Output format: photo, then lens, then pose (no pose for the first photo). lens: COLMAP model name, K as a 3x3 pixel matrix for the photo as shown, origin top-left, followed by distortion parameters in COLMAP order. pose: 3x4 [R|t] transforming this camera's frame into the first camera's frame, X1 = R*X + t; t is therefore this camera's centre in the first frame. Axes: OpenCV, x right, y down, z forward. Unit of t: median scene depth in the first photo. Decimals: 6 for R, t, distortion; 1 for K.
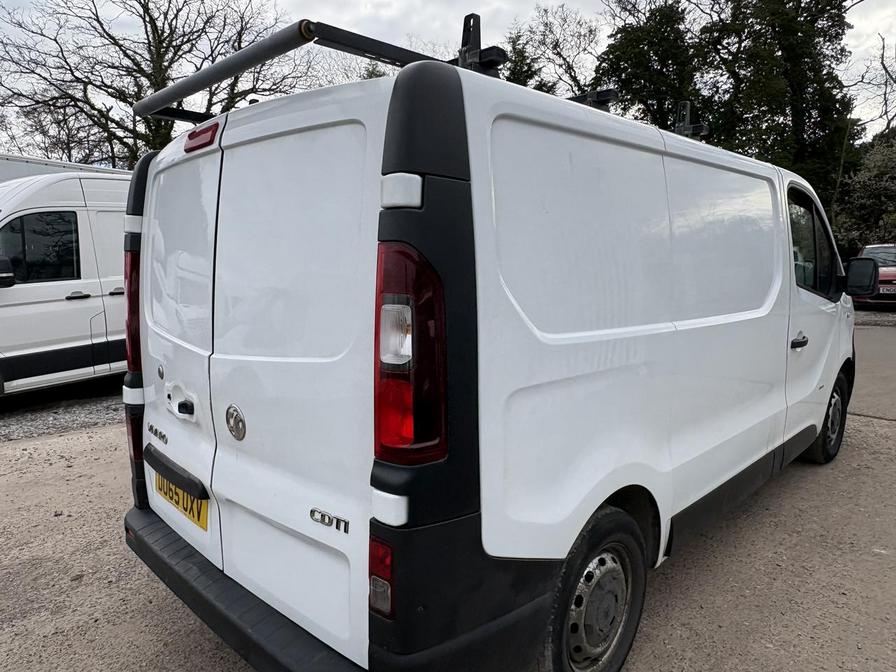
lens RADIAL K [[603.9, 0, 447.2], [0, 603.9, 346.6], [0, 0, 1]] dist [0.002707, -0.001202]
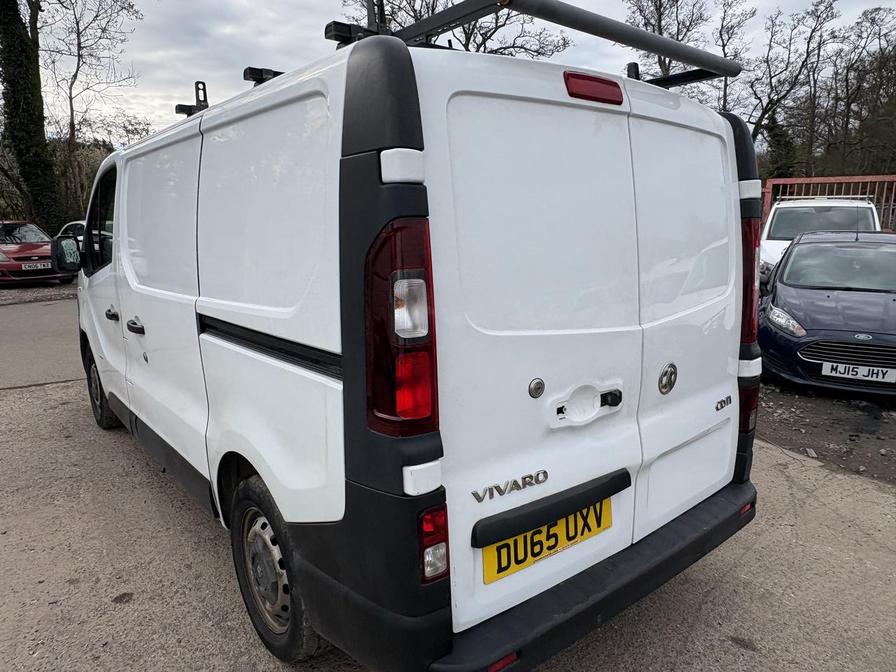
lens RADIAL K [[603.9, 0, 449.6], [0, 603.9, 342.1], [0, 0, 1]] dist [0.002707, -0.001202]
pose [[0.110034, -0.179769, 0.977535, -1.084581], [0.153349, 0.974802, 0.162005, -0.131937], [-0.982027, 0.132078, 0.134829, 0.919407]]
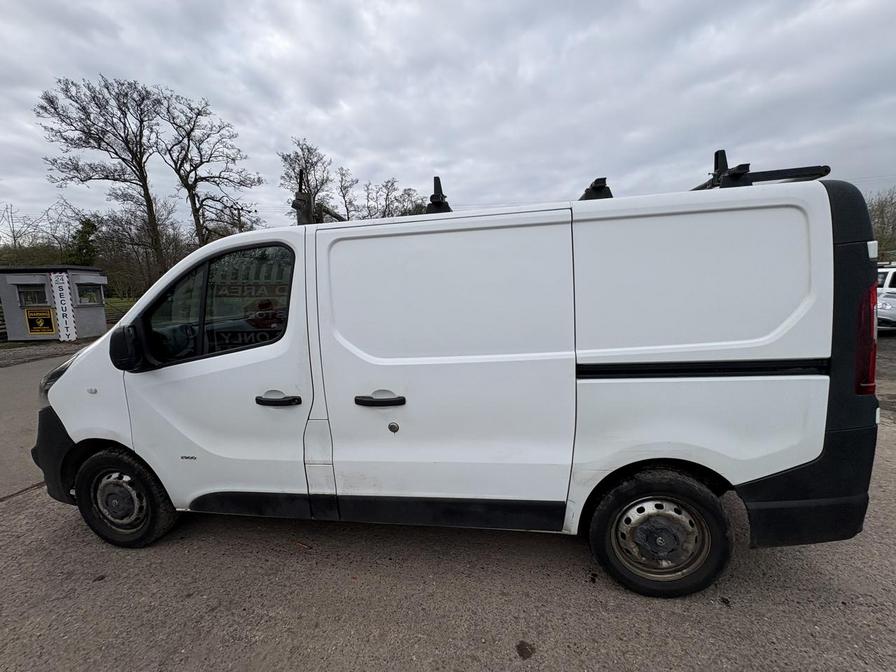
lens RADIAL K [[355.6, 0, 449.0], [0, 355.6, 335.4], [0, 0, 1]] dist [0.001191, -0.000232]
pose [[-0.577022, -0.071322, 0.813609, -0.609499], [0.177067, 0.961562, 0.209870, -0.322647], [-0.797304, 0.265163, -0.542214, 1.976028]]
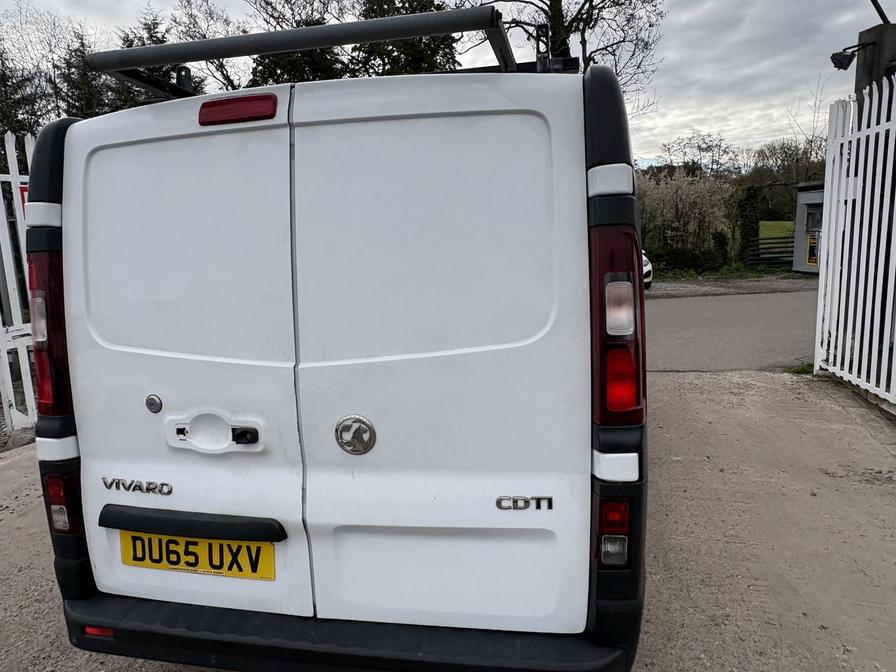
lens RADIAL K [[603.9, 0, 447.6], [0, 603.9, 340.1], [0, 0, 1]] dist [0.002707, -0.001202]
pose [[0.839995, -0.102093, 0.532902, -0.517743], [0.111446, 0.993662, 0.014696, -0.007961], [-0.531025, 0.047045, 0.846049, 0.128675]]
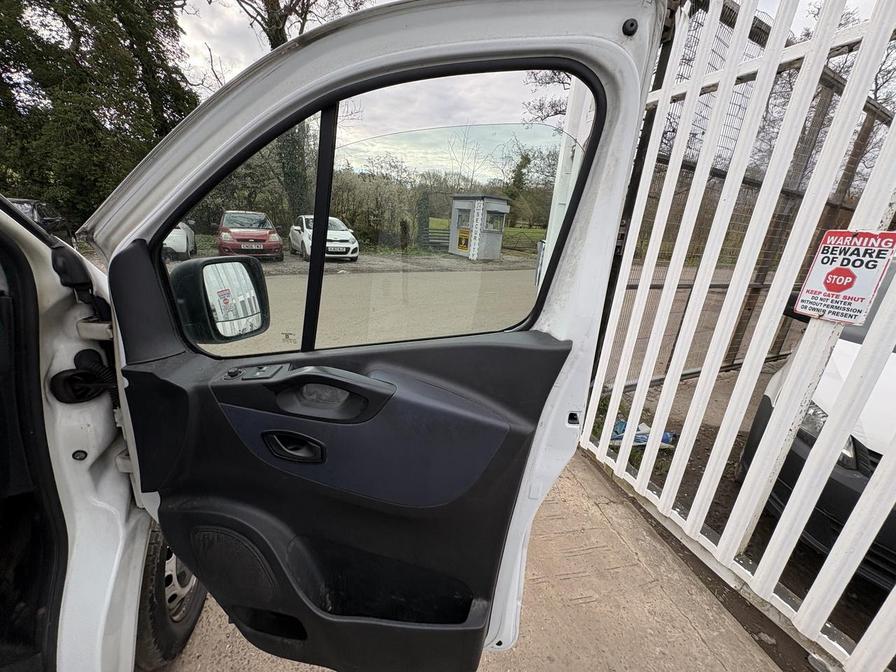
lens RADIAL K [[355.6, 0, 446.5], [0, 355.6, 337.3], [0, 0, 1]] dist [0.001191, -0.000232]
pose [[0.438565, -0.226979, 0.869564, 0.915931], [0.063516, 0.972989, 0.221942, -0.222867], [-0.896452, -0.042104, 0.441135, 1.166671]]
